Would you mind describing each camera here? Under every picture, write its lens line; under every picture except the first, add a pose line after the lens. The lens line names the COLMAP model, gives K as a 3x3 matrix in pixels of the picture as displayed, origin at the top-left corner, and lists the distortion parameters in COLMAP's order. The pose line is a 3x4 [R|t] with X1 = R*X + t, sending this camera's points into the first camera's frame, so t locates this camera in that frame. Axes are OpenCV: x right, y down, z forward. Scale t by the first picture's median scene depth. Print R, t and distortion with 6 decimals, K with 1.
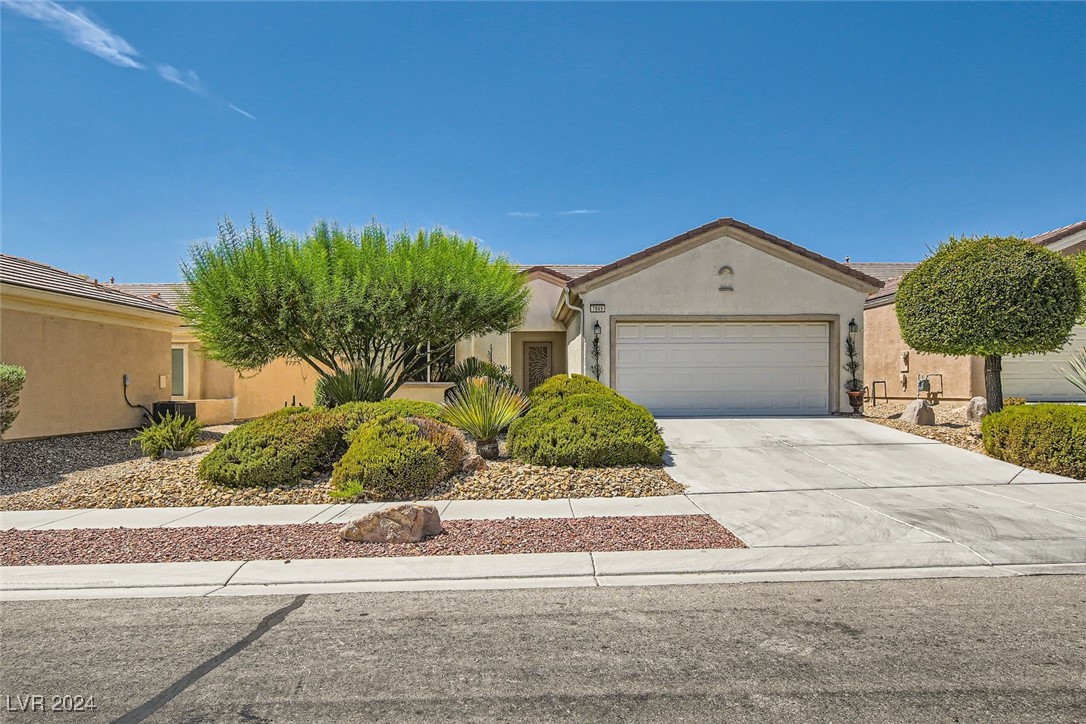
lens RADIAL K [[662.9, 0, 543.0], [0, 662.9, 362.0], [0, 0, 1]] dist [0.006020, 0.001995]
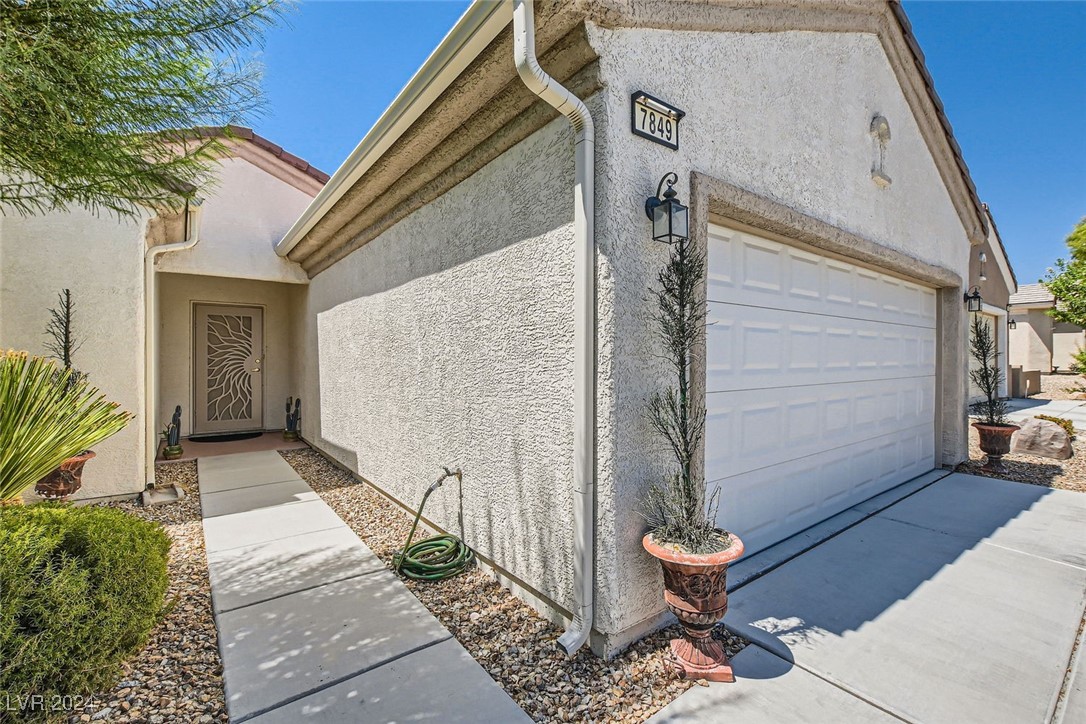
lens RADIAL K [[481.6, 0, 543.0], [0, 481.6, 362.0], [0, 0, 1]] dist [-0.001334, -0.000553]
pose [[0.818020, 0.002076, 0.575186, -0.036302], [-0.024819, 0.999189, 0.031692, -0.008529], [-0.574654, -0.040200, 0.817409, 0.899992]]
